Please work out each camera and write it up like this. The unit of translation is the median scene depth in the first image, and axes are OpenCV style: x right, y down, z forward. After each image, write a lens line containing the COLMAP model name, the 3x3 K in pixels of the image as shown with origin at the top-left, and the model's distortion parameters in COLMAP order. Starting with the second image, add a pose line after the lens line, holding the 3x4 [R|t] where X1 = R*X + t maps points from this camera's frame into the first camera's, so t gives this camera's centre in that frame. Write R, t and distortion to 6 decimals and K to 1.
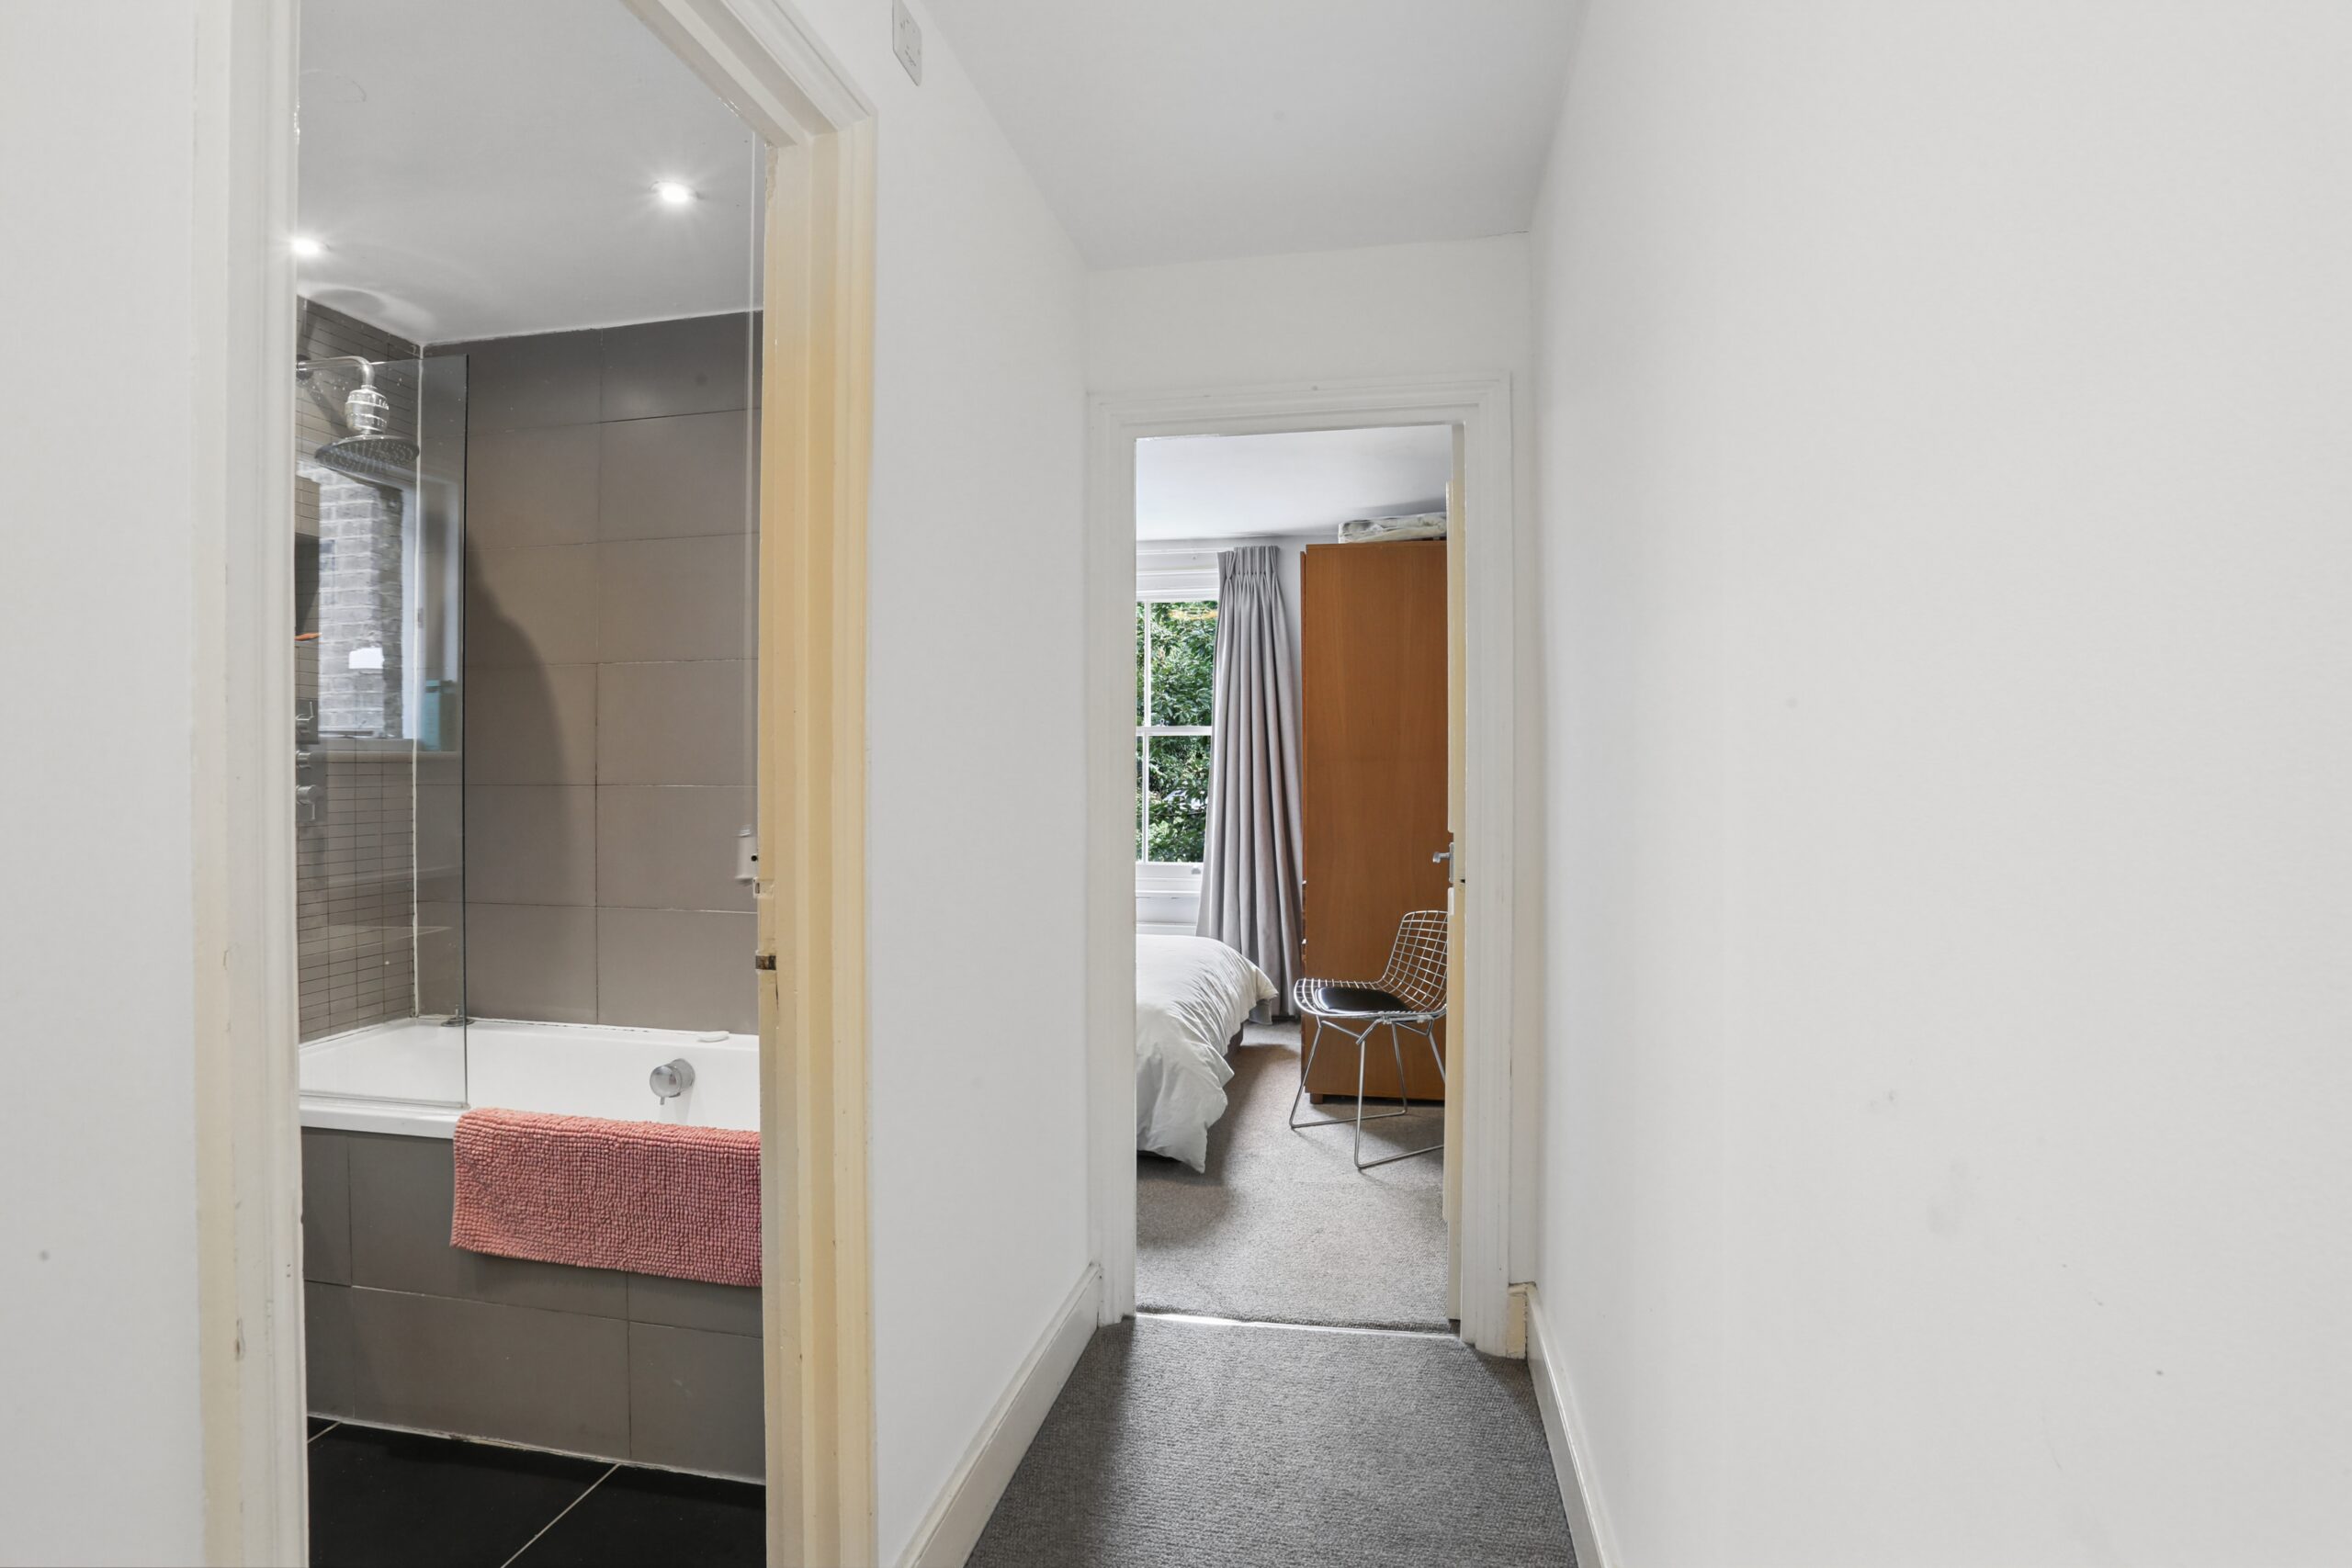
lens RADIAL K [[1152.7, 0, 1174.2], [0, 1152.7, 748.3], [0, 0, 1]] dist [-0.061810, 0.038789]
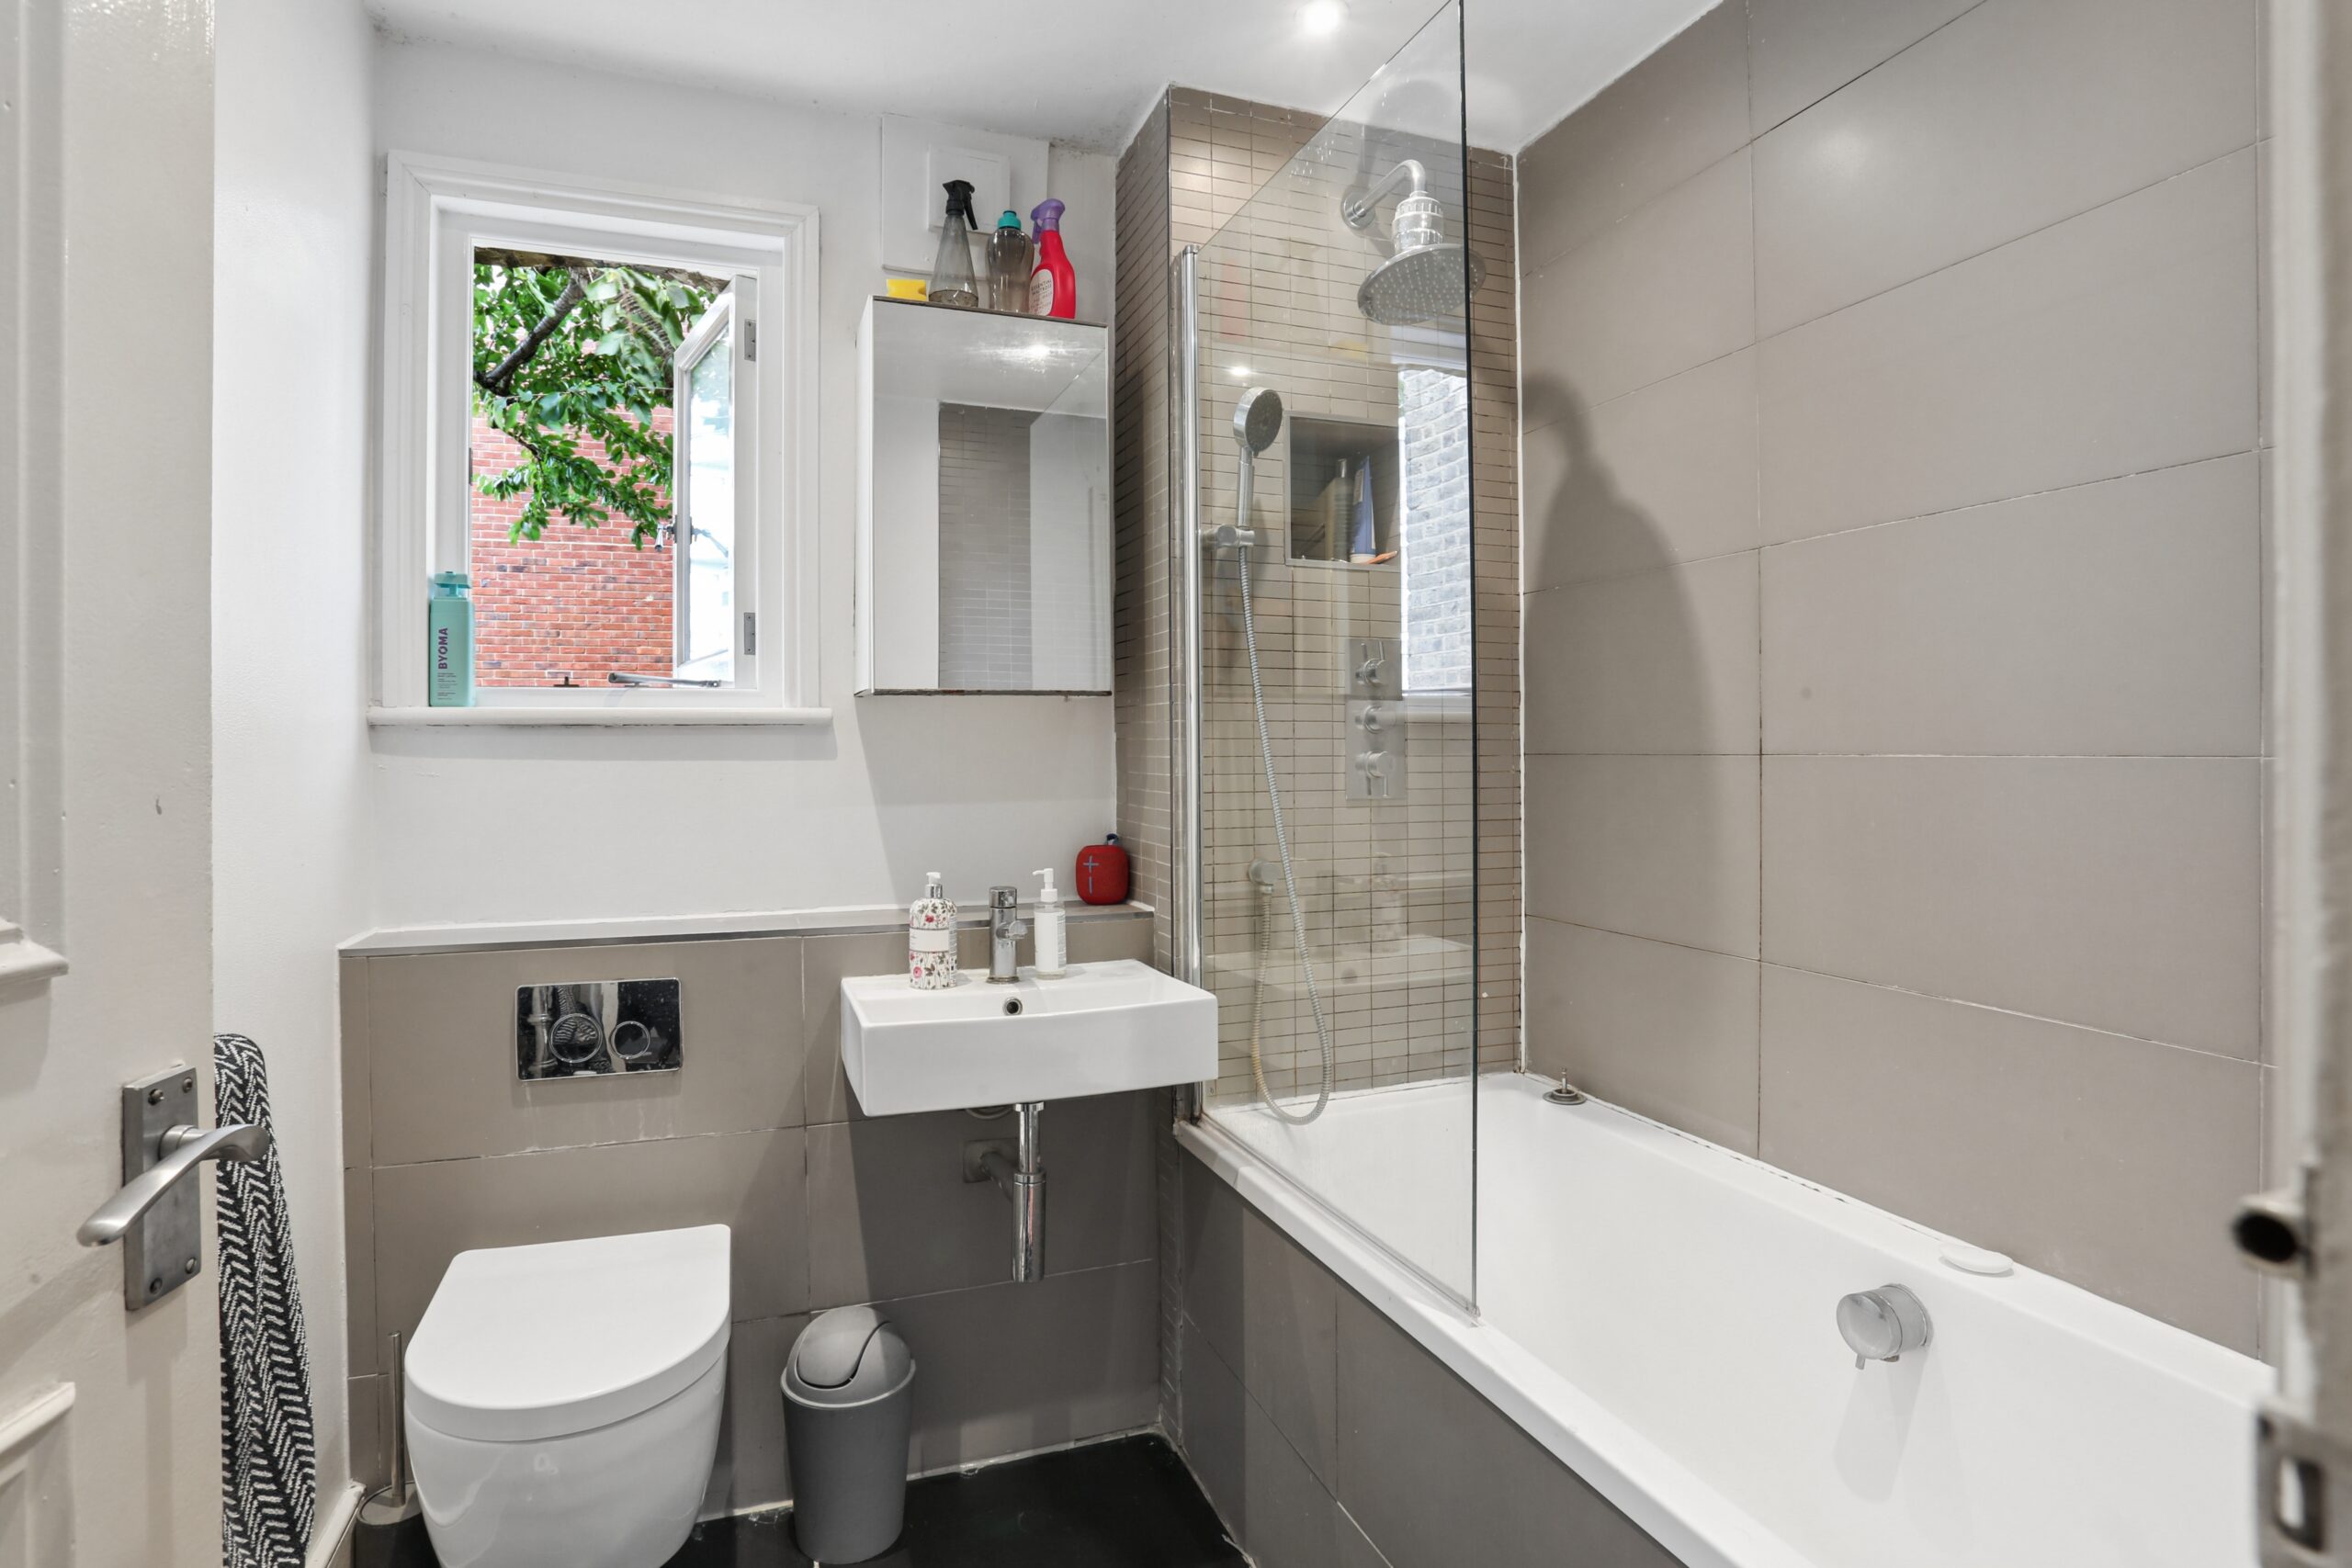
lens RADIAL K [[1152.7, 0, 1174.2], [0, 1152.7, 748.3], [0, 0, 1]] dist [-0.061810, 0.038789]
pose [[0.520335, -0.006083, -0.853941, -0.168050], [0.012790, 0.999918, 0.000670, 0.026538], [0.853867, -0.011270, 0.520370, 0.452625]]
